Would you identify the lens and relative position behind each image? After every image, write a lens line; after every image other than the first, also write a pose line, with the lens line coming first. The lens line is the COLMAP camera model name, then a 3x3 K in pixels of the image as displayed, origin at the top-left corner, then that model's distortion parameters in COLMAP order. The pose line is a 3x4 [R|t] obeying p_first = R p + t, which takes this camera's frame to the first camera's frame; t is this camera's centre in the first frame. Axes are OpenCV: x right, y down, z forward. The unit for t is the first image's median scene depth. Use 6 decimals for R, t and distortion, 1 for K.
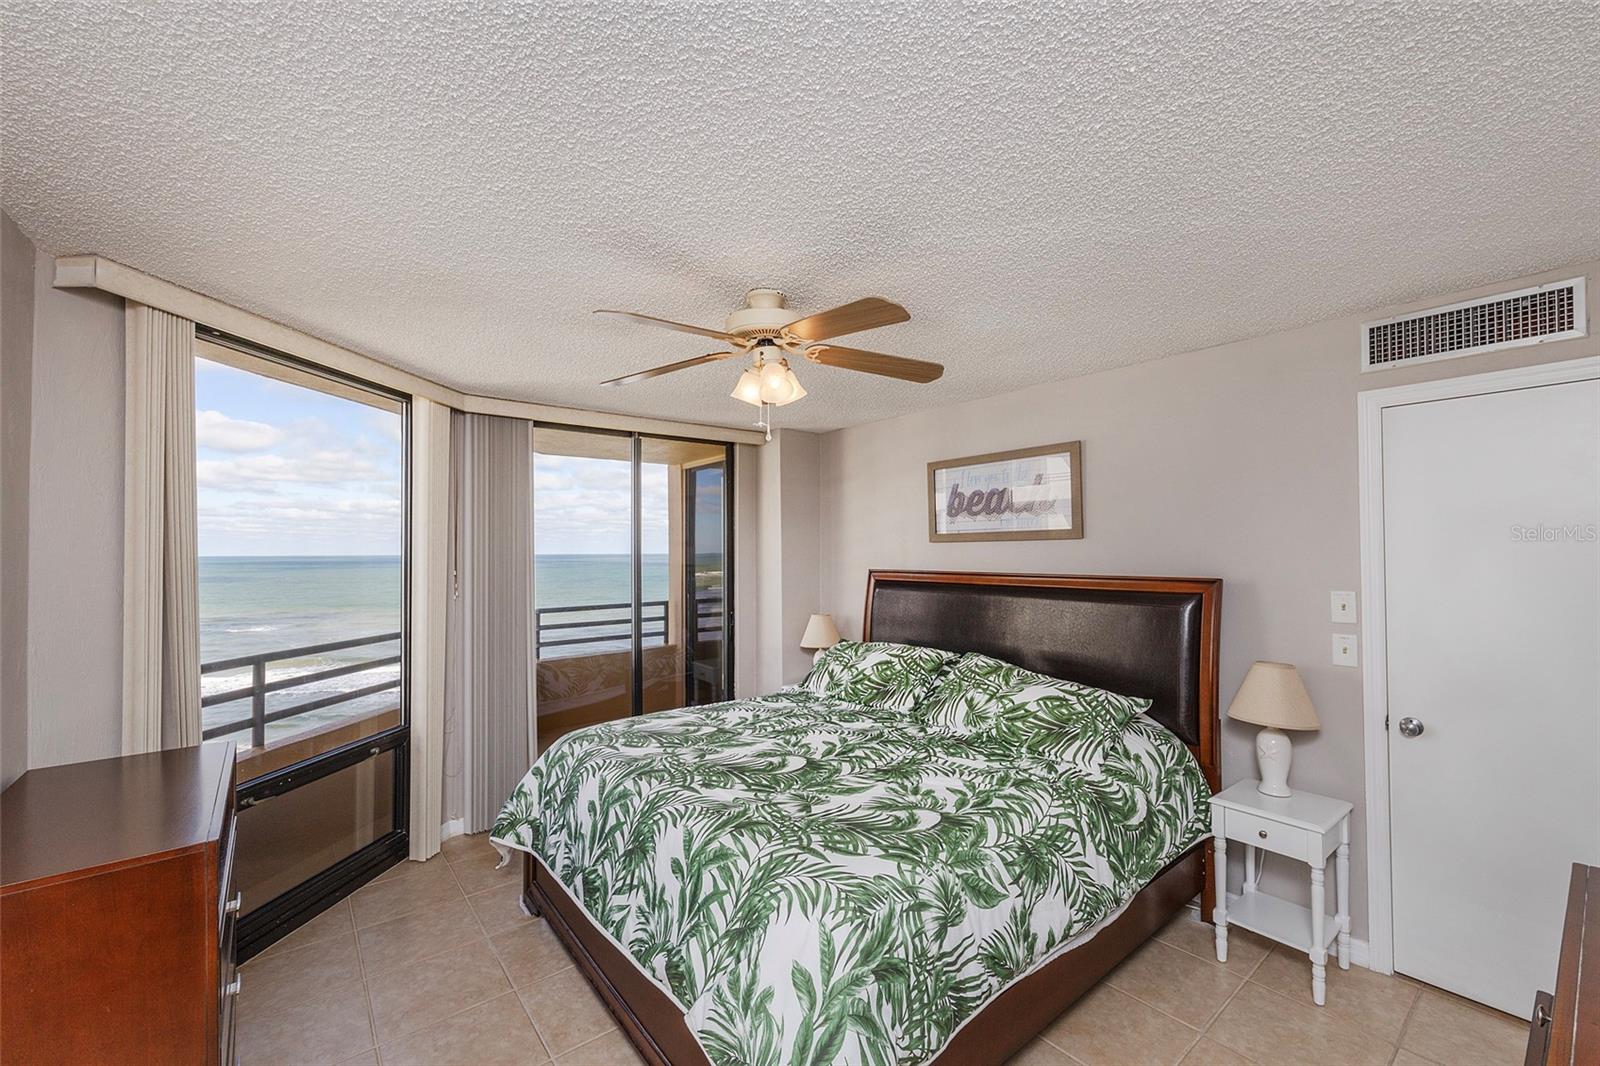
lens RADIAL K [[677.3, 0, 800.0], [0, 677.3, 533.0], [0, 0, 1]] dist [0.002573, 0.000280]
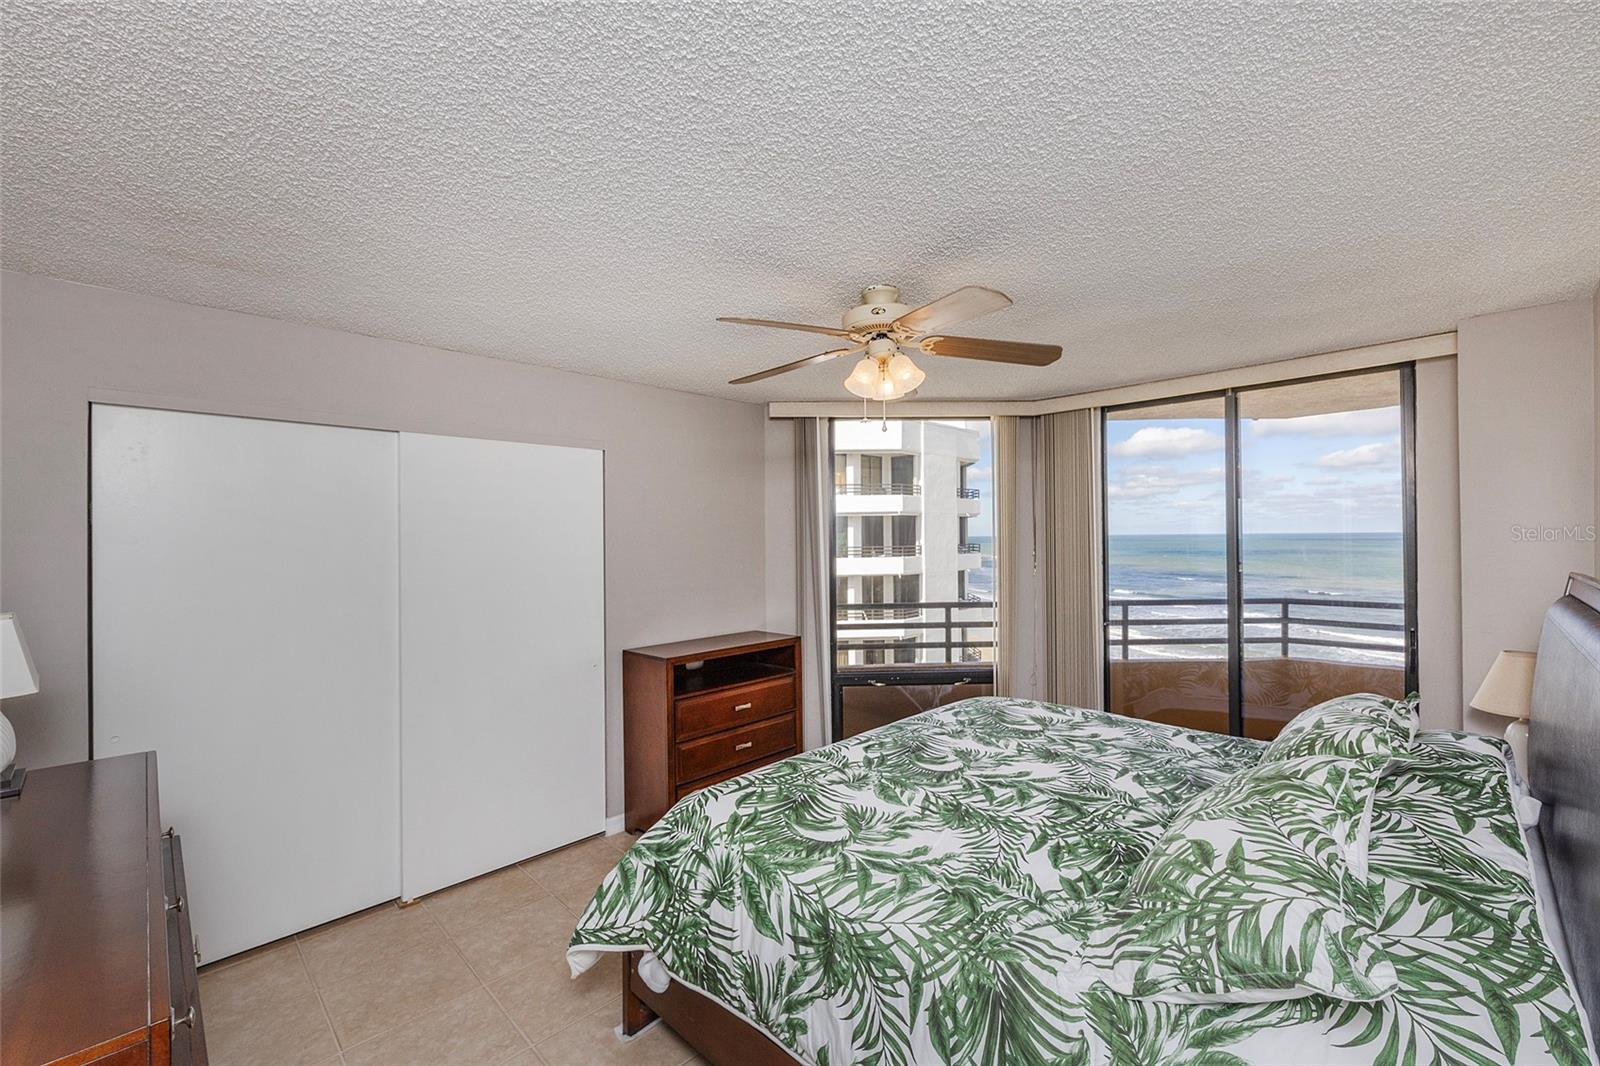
lens RADIAL K [[636.1, 0, 800.0], [0, 636.1, 533.0], [0, 0, 1]] dist [0.000476, 0.000094]
pose [[0.110933, -0.001546, -0.993827, 0.759118], [0.030898, 0.999521, 0.001894, 0.012397], [0.993347, -0.030917, 0.110928, 0.652191]]
